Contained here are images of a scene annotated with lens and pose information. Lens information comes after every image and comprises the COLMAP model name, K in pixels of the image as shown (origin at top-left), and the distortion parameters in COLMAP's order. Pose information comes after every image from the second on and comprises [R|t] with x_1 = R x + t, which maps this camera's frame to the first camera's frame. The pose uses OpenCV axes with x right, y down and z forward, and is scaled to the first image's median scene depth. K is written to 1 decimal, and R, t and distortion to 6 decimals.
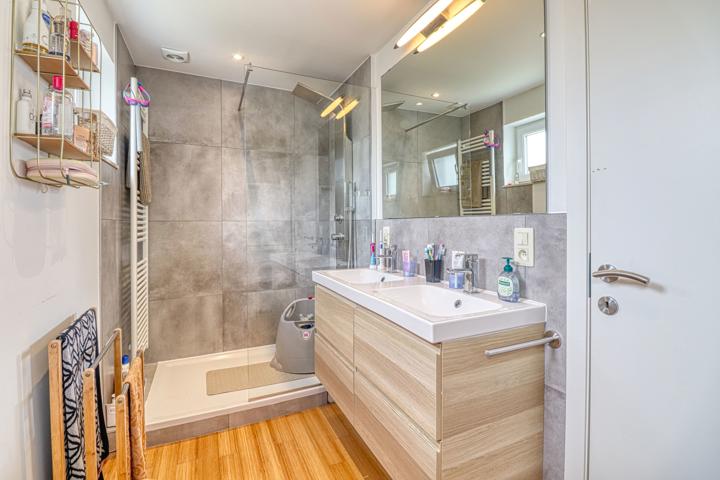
lens RADIAL K [[332.6, 0, 361.3], [0, 332.6, 226.6], [0, 0, 1]] dist [0.001402, -0.013853]
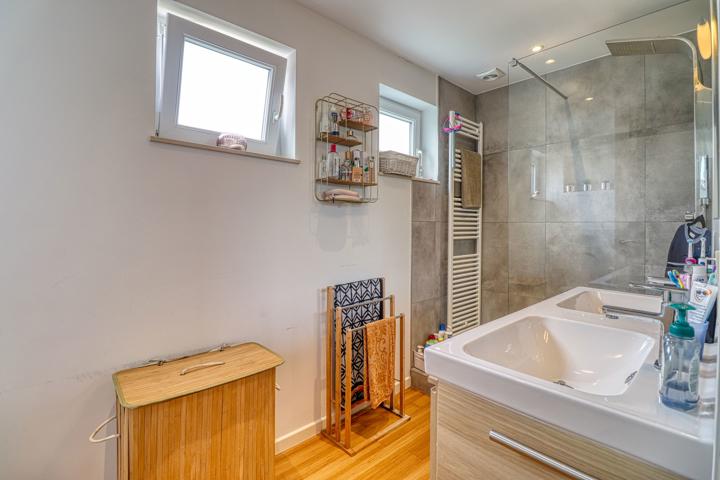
lens RADIAL K [[332.6, 0, 361.3], [0, 332.6, 226.6], [0, 0, 1]] dist [0.001402, -0.013853]
pose [[0.295086, 0.008582, -0.955432, 0.347060], [-0.013281, 0.999900, 0.004880, -0.002075], [0.955378, 0.011249, 0.295170, 0.224856]]
